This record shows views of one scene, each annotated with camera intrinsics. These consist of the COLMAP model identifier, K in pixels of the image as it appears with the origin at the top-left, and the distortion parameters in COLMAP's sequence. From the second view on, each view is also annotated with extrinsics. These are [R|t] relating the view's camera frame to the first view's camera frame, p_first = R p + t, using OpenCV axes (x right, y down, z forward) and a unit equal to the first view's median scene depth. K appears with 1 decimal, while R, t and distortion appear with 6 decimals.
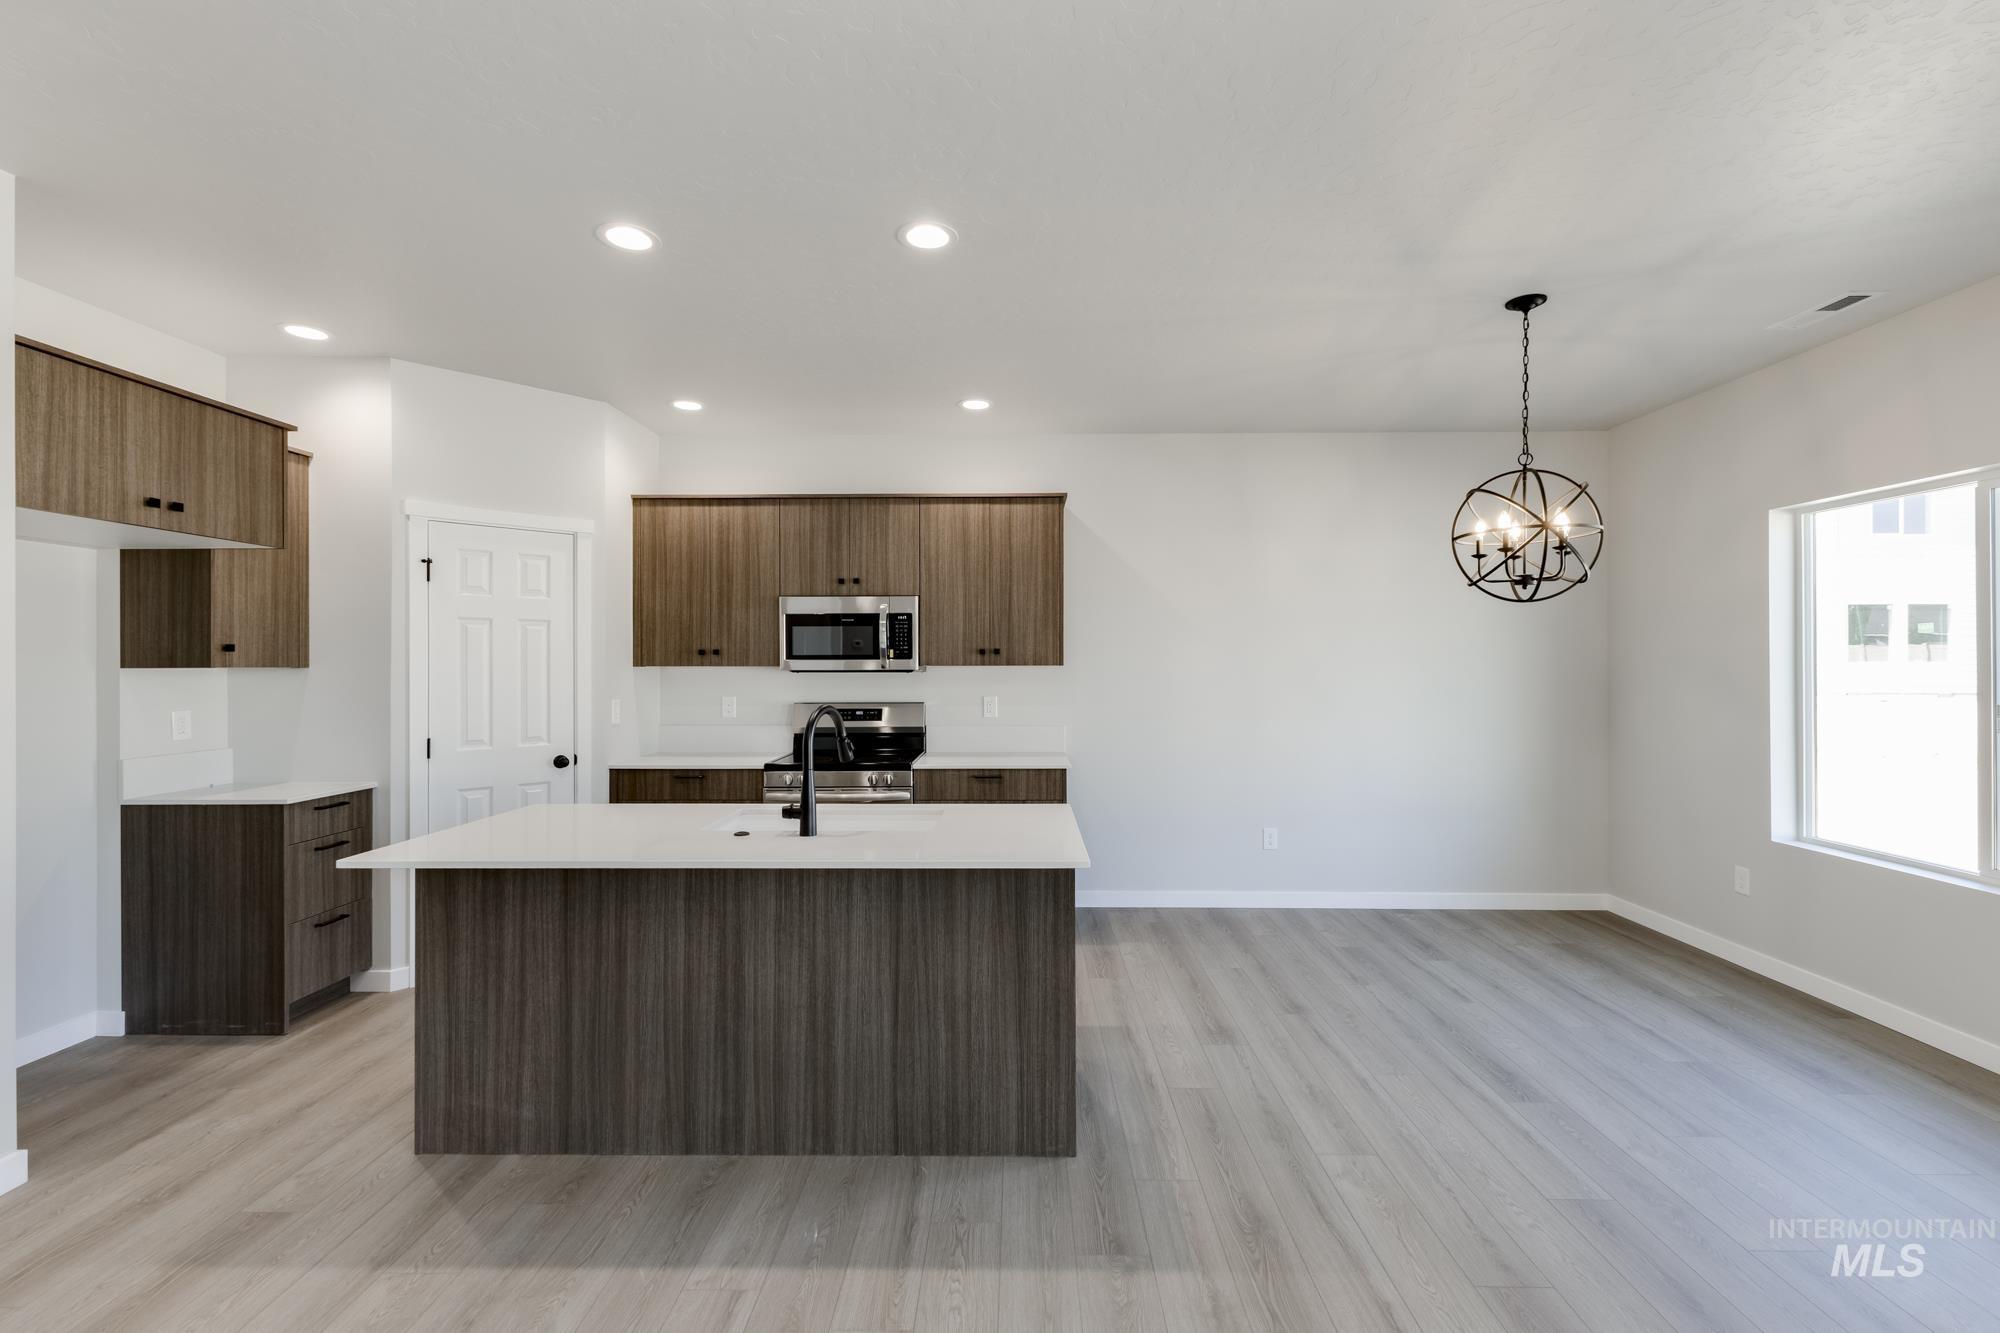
lens RADIAL K [[865.0, 0, 1003.5], [0, 865.0, 662.5], [0, 0, 1]] dist [0.008835, -0.000180]
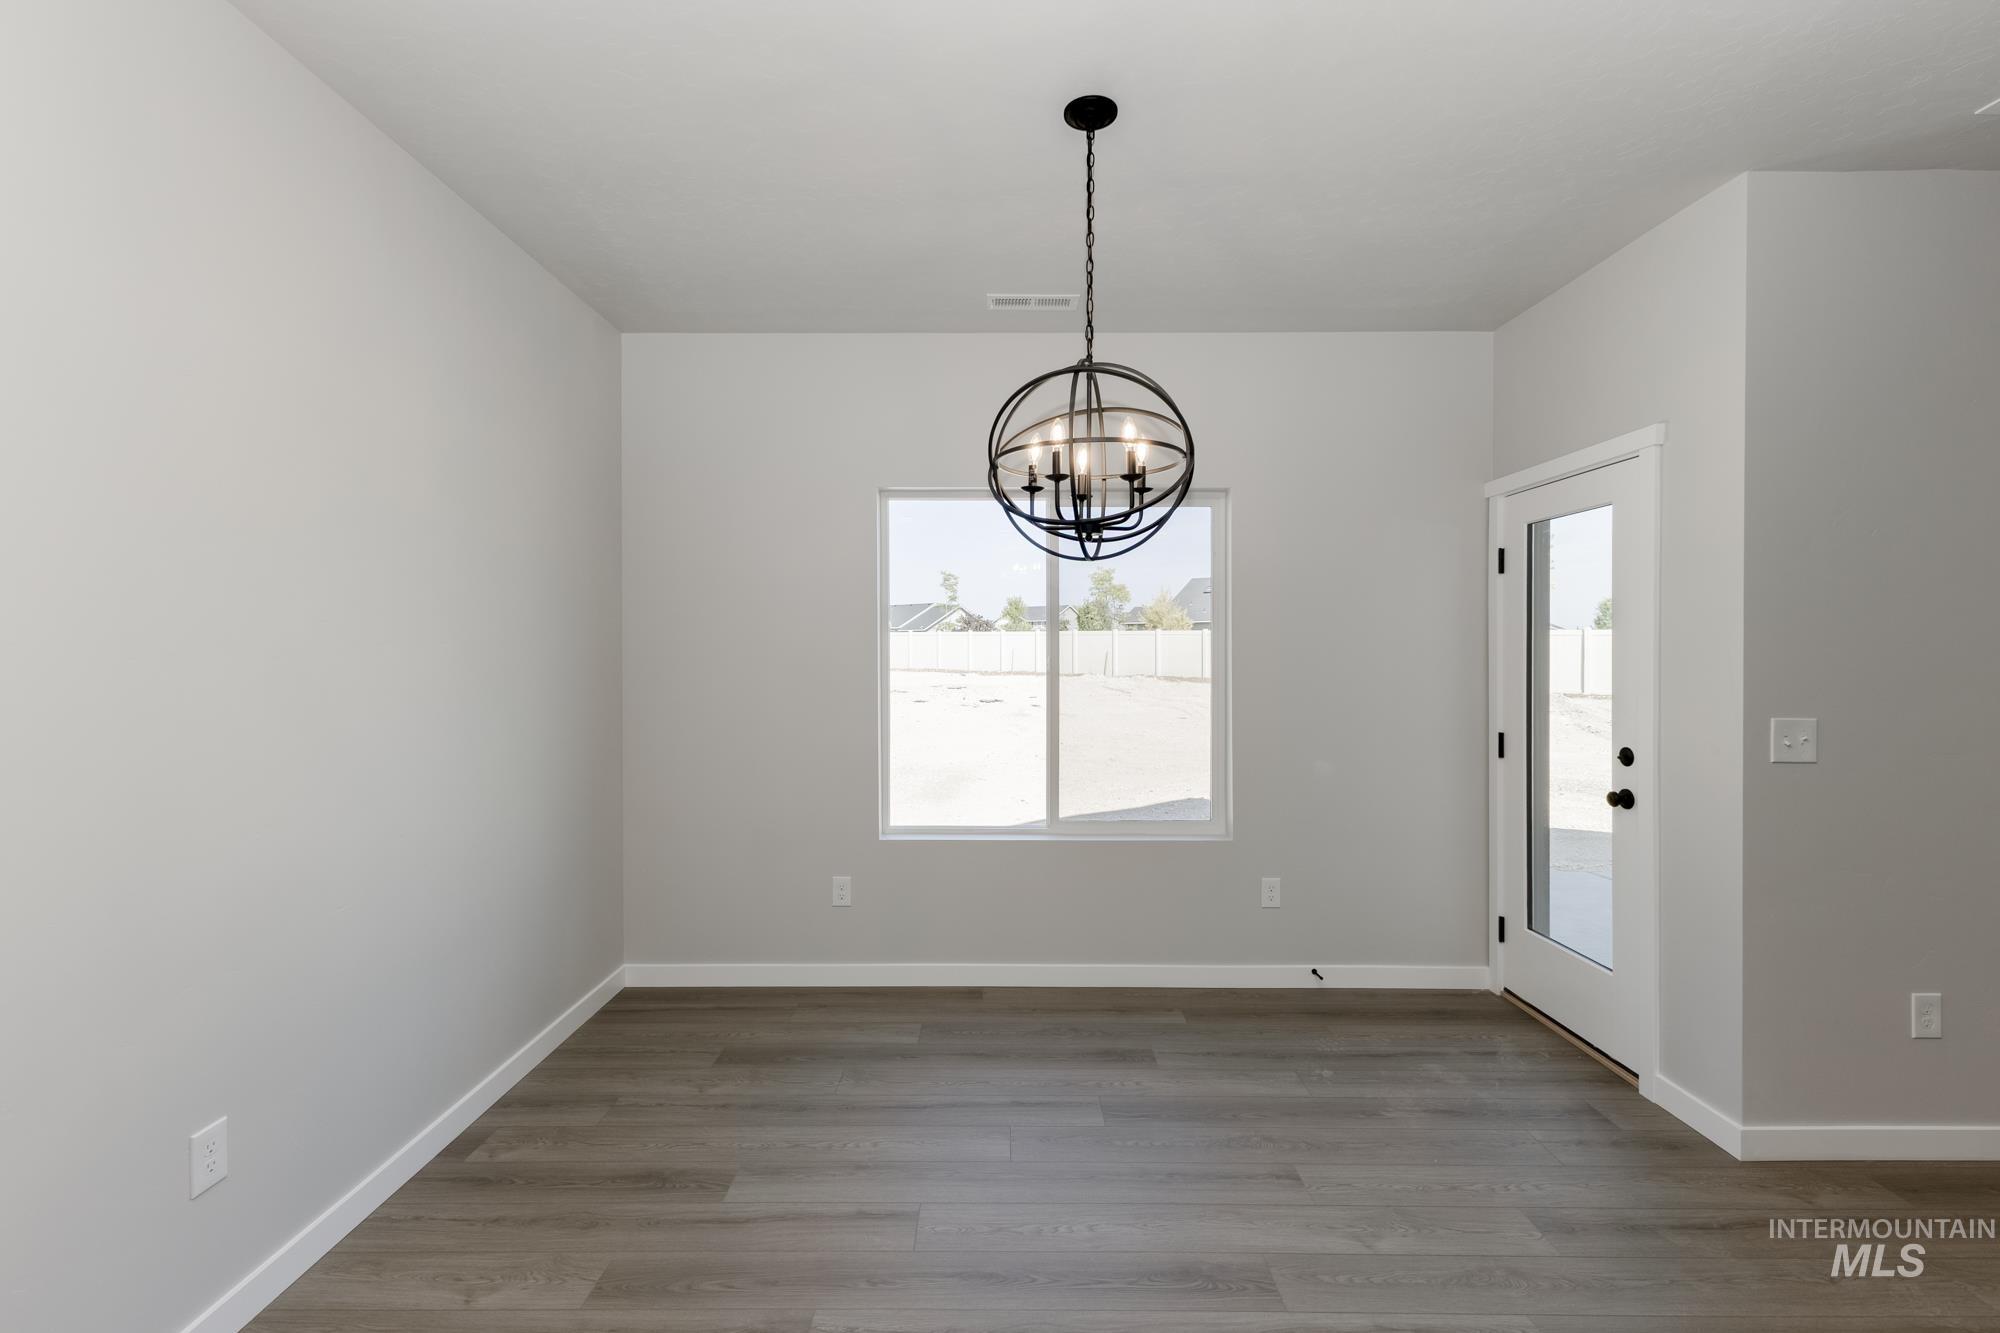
lens RADIAL K [[873.4, 0, 999.0], [0, 873.4, 655.6], [0, 0, 1]] dist [0.010661, -0.000034]
pose [[-0.014446, -0.004374, 0.999886, -0.063102], [-0.003269, 0.999985, 0.004327, 0.001435], [-0.999890, -0.003206, -0.014460, 0.890377]]
